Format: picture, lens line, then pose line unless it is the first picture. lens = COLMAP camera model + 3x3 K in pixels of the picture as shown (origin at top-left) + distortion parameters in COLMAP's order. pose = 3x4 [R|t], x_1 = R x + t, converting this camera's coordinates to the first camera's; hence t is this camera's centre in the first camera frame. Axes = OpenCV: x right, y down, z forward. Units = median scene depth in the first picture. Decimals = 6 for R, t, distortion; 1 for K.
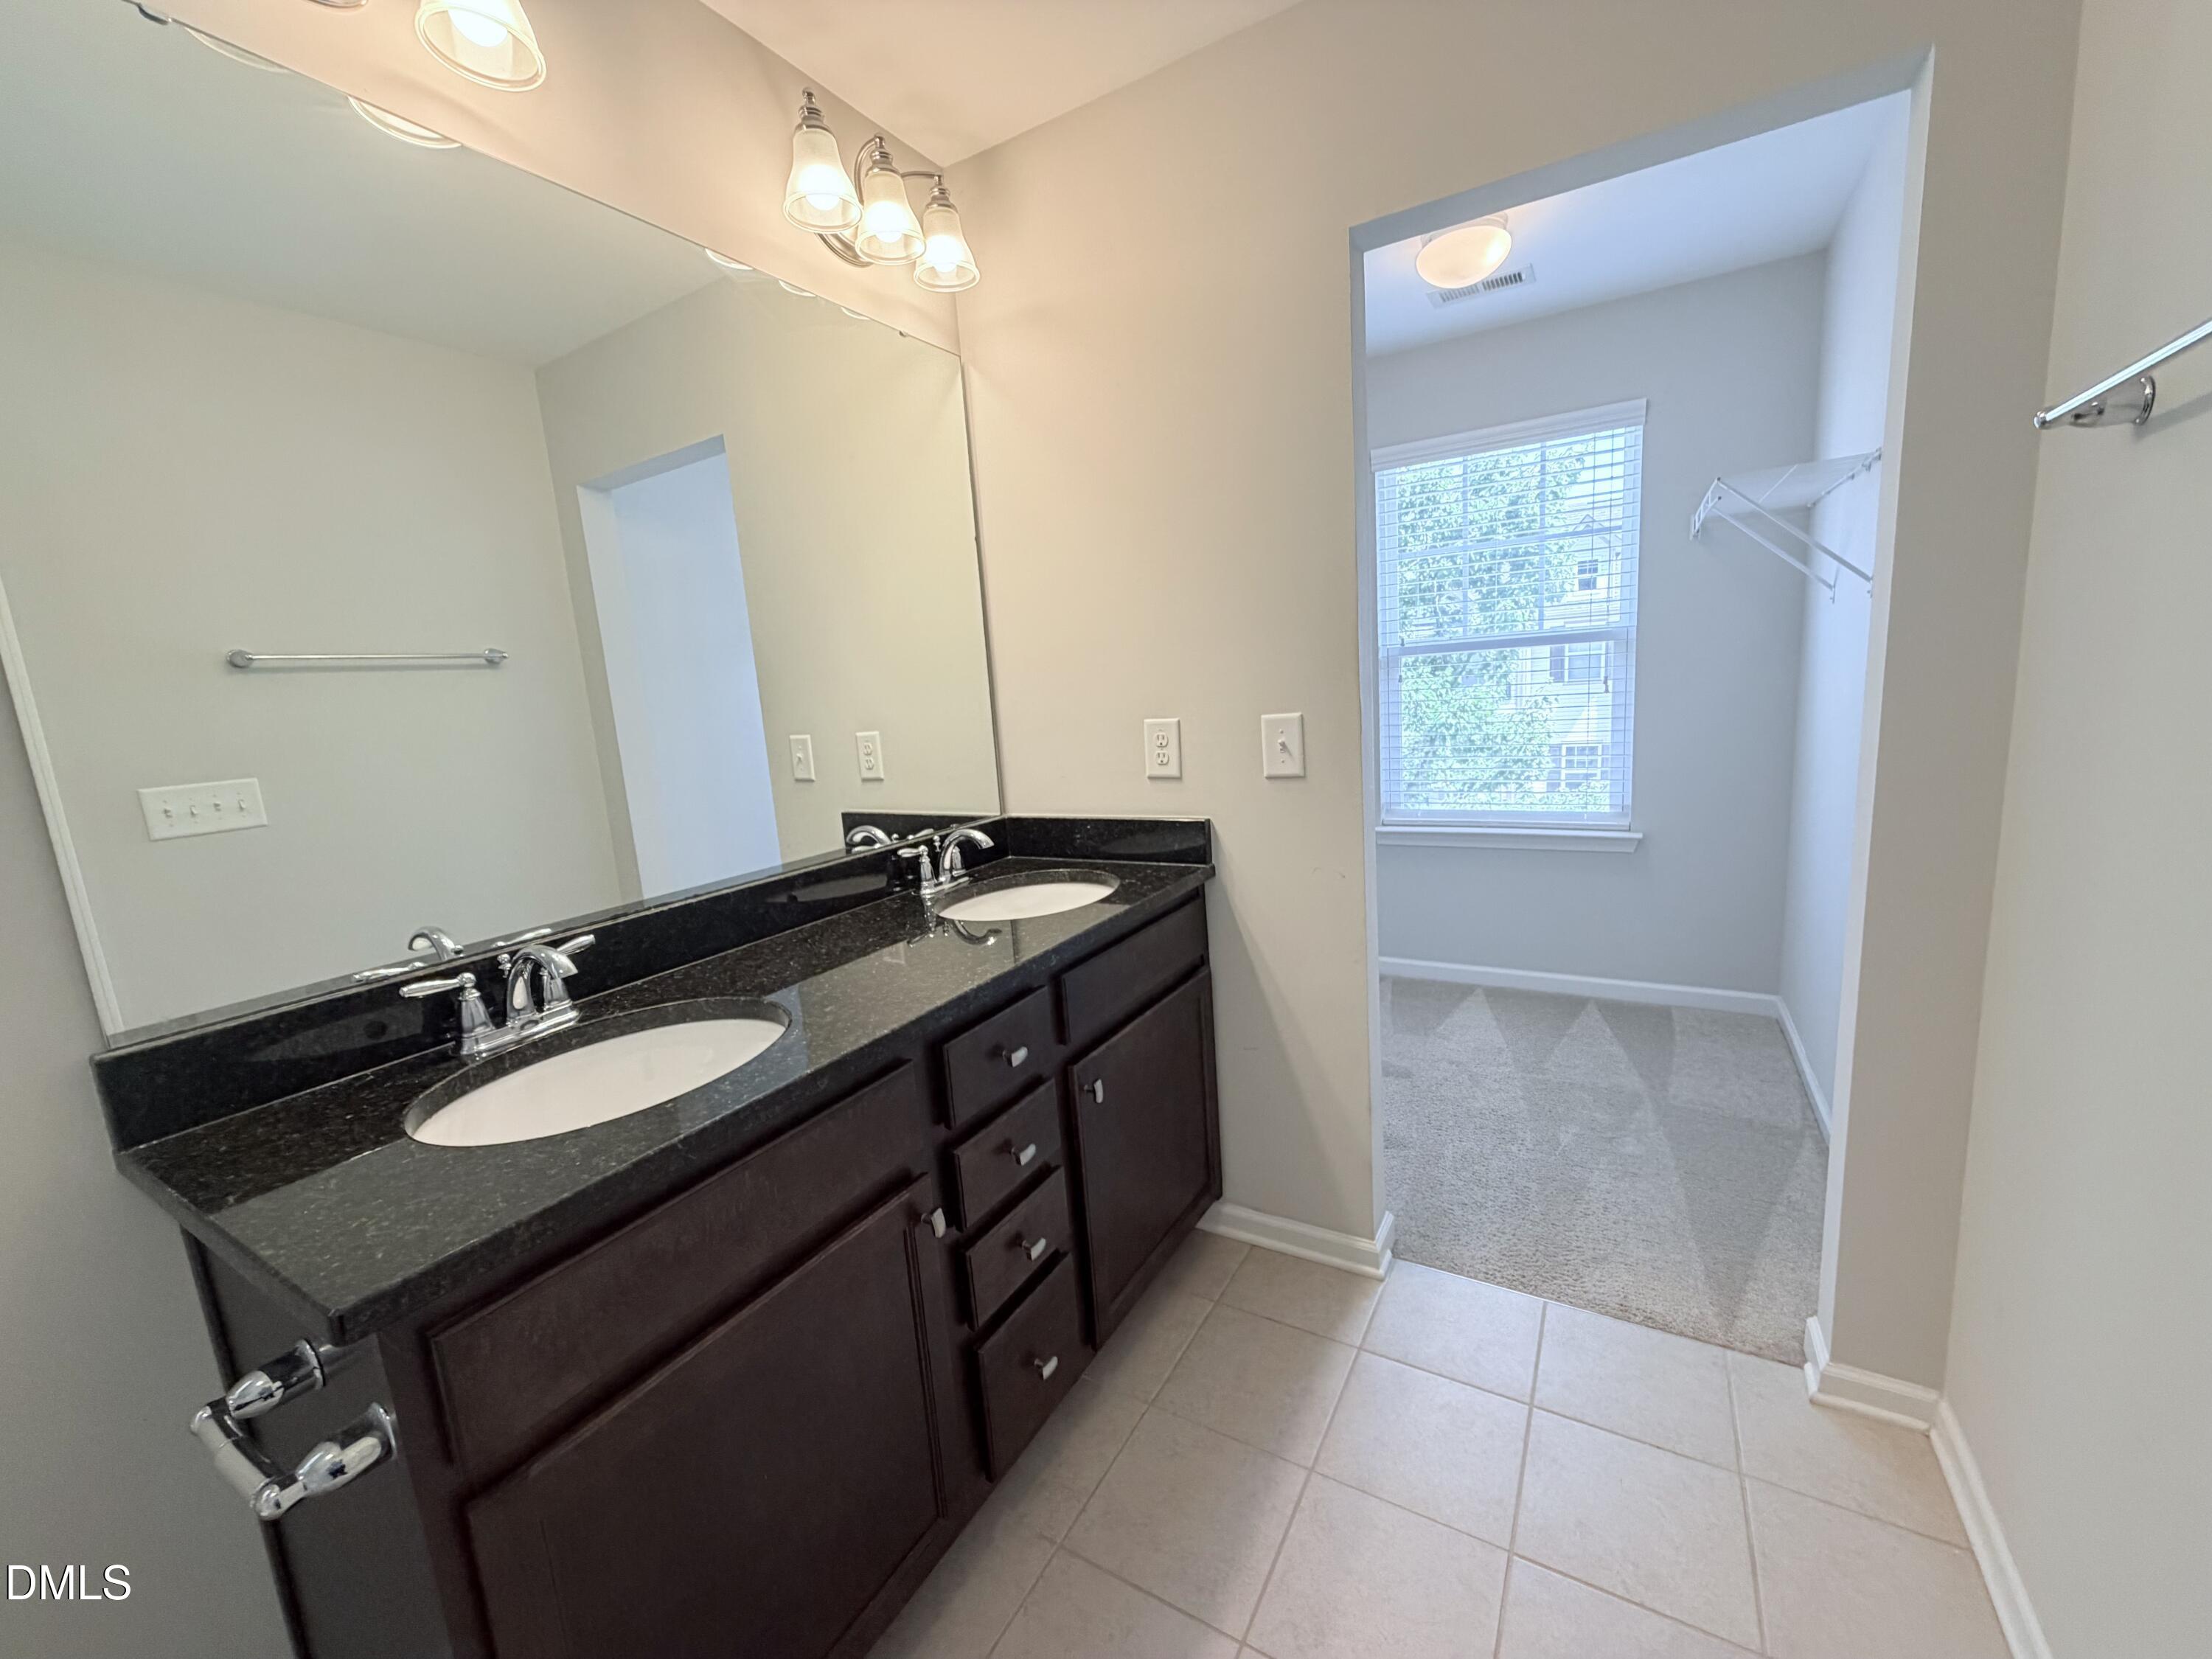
lens RADIAL K [[876.6, 0, 1106.0], [0, 876.6, 829.5], [0, 0, 1]] dist [0.001109, 0.000144]
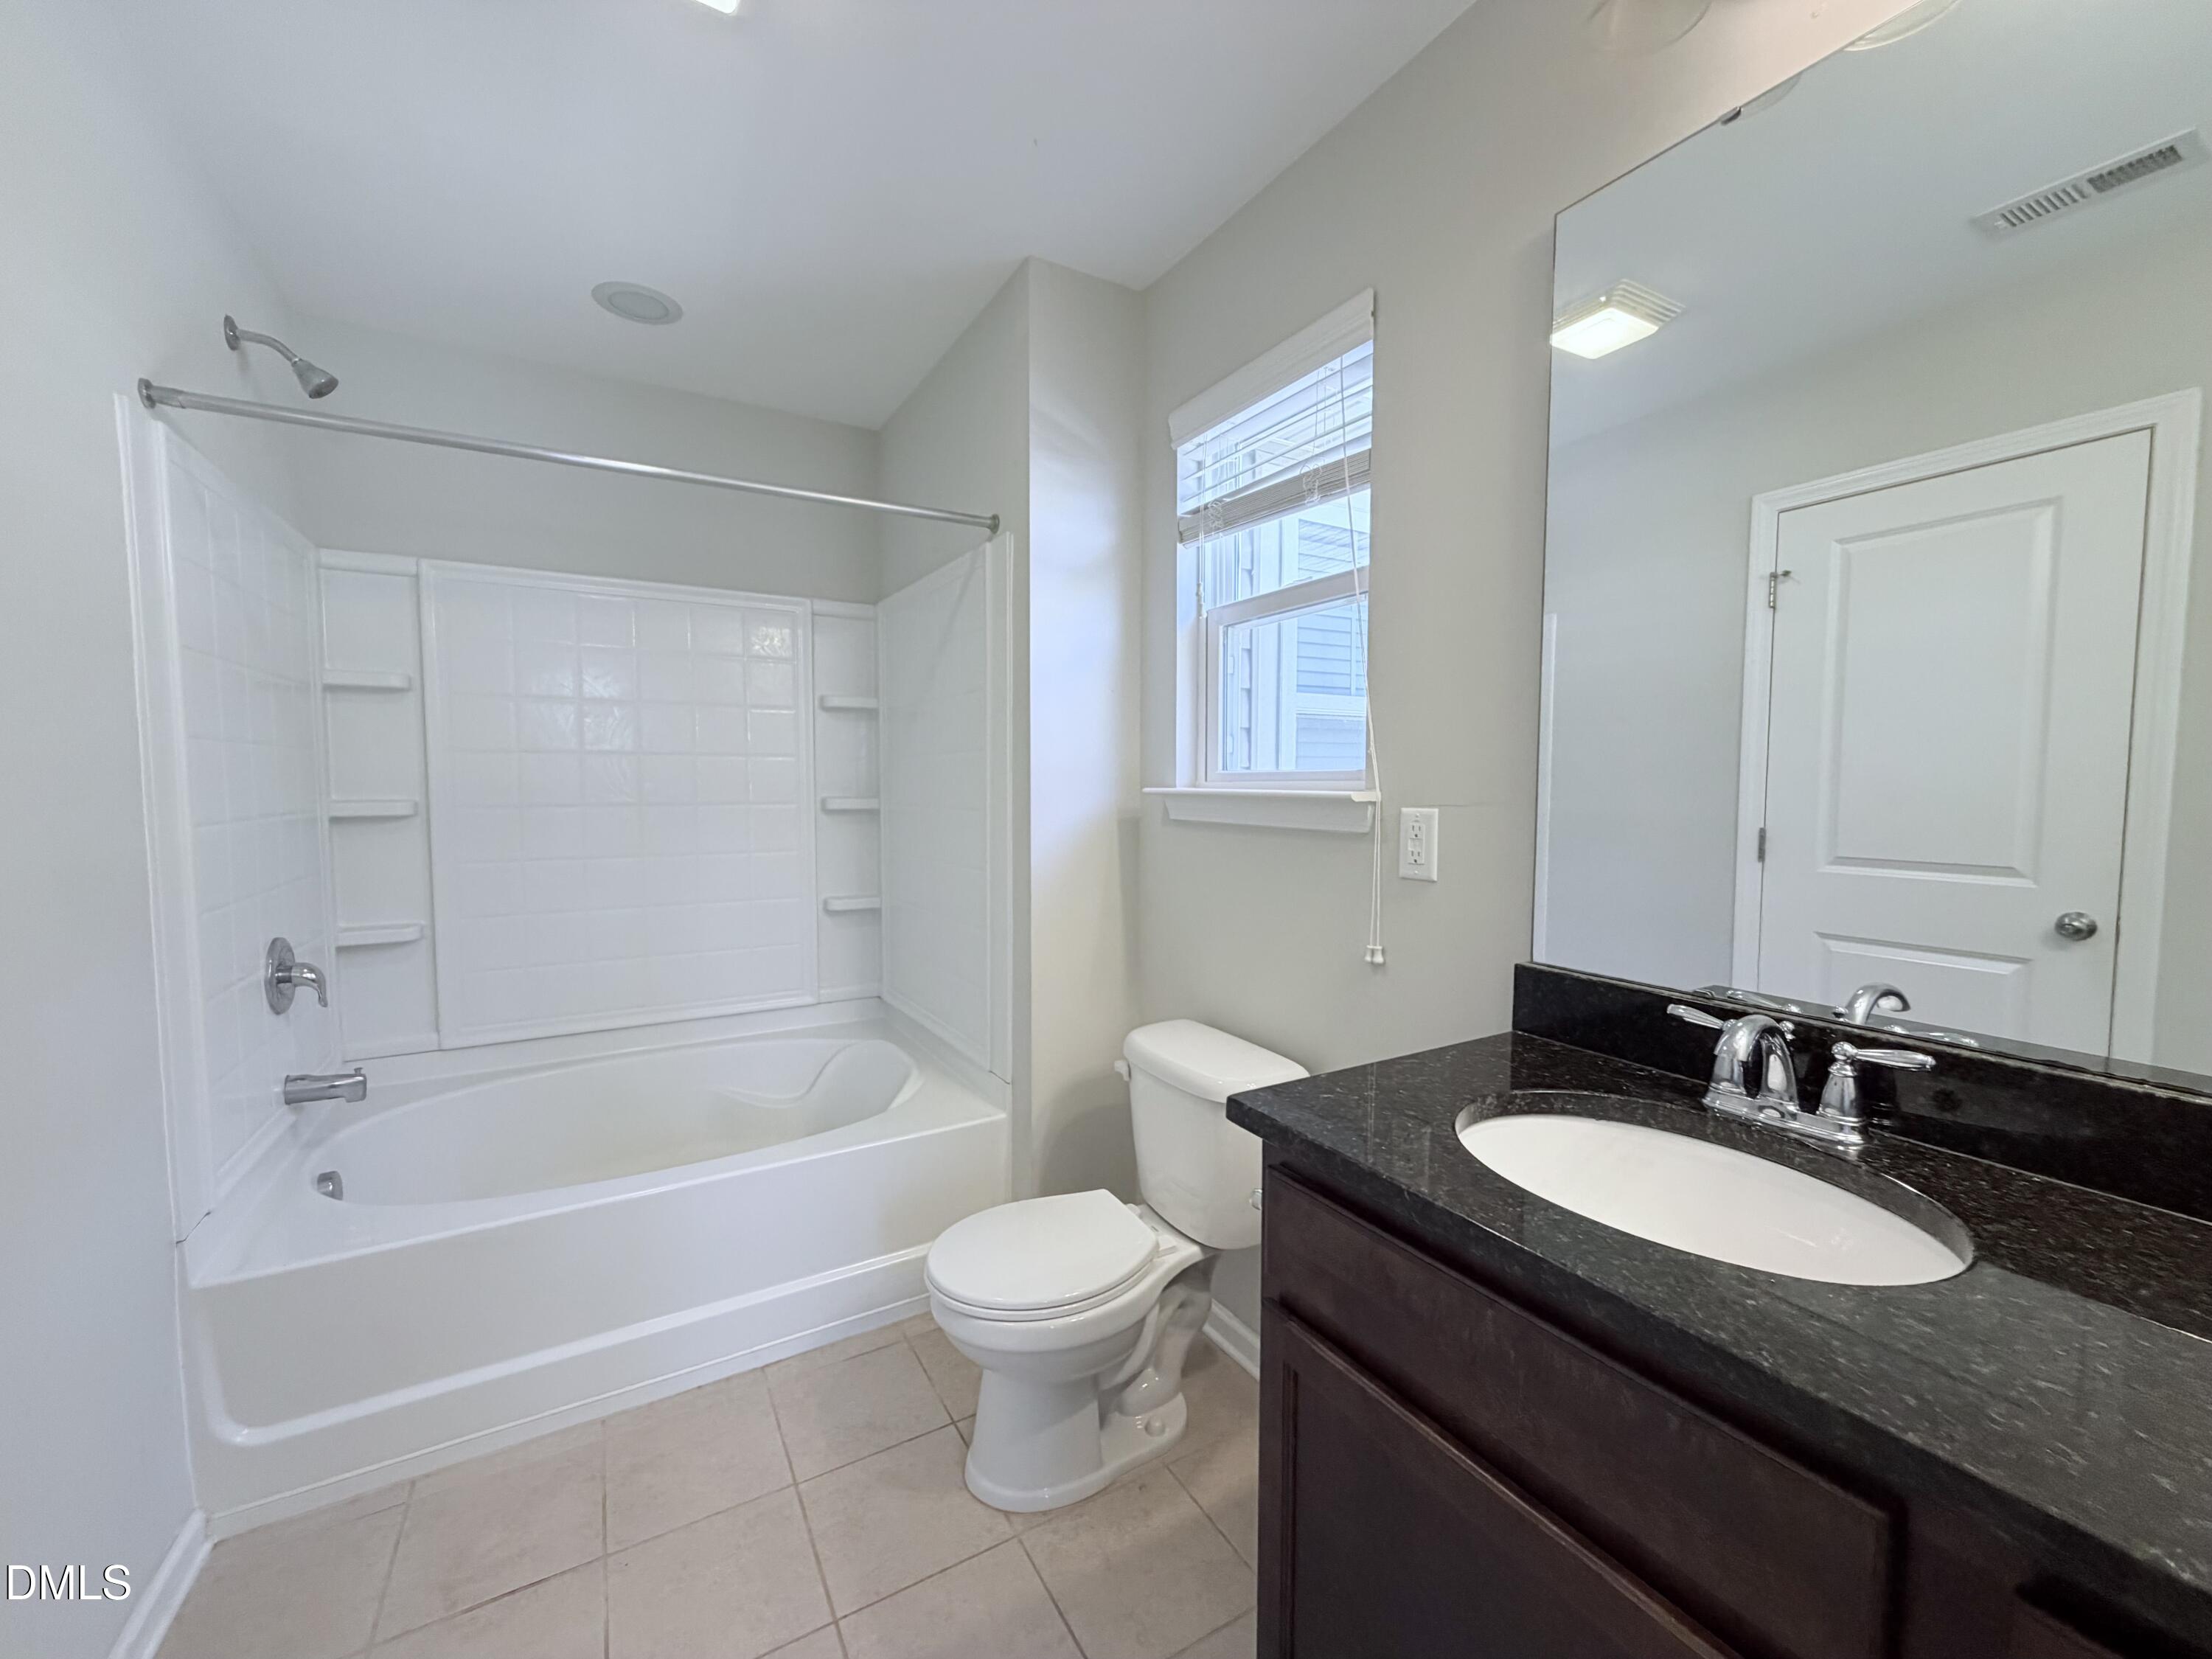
lens RADIAL K [[876.6, 0, 1106.0], [0, 876.6, 829.5], [0, 0, 1]] dist [0.001109, 0.000144]
pose [[-0.477699, 0.117391, -0.870645, 0.313280], [-0.111966, 0.974816, 0.192869, -0.119253], [0.871359, 0.189616, -0.452525, 0.758524]]
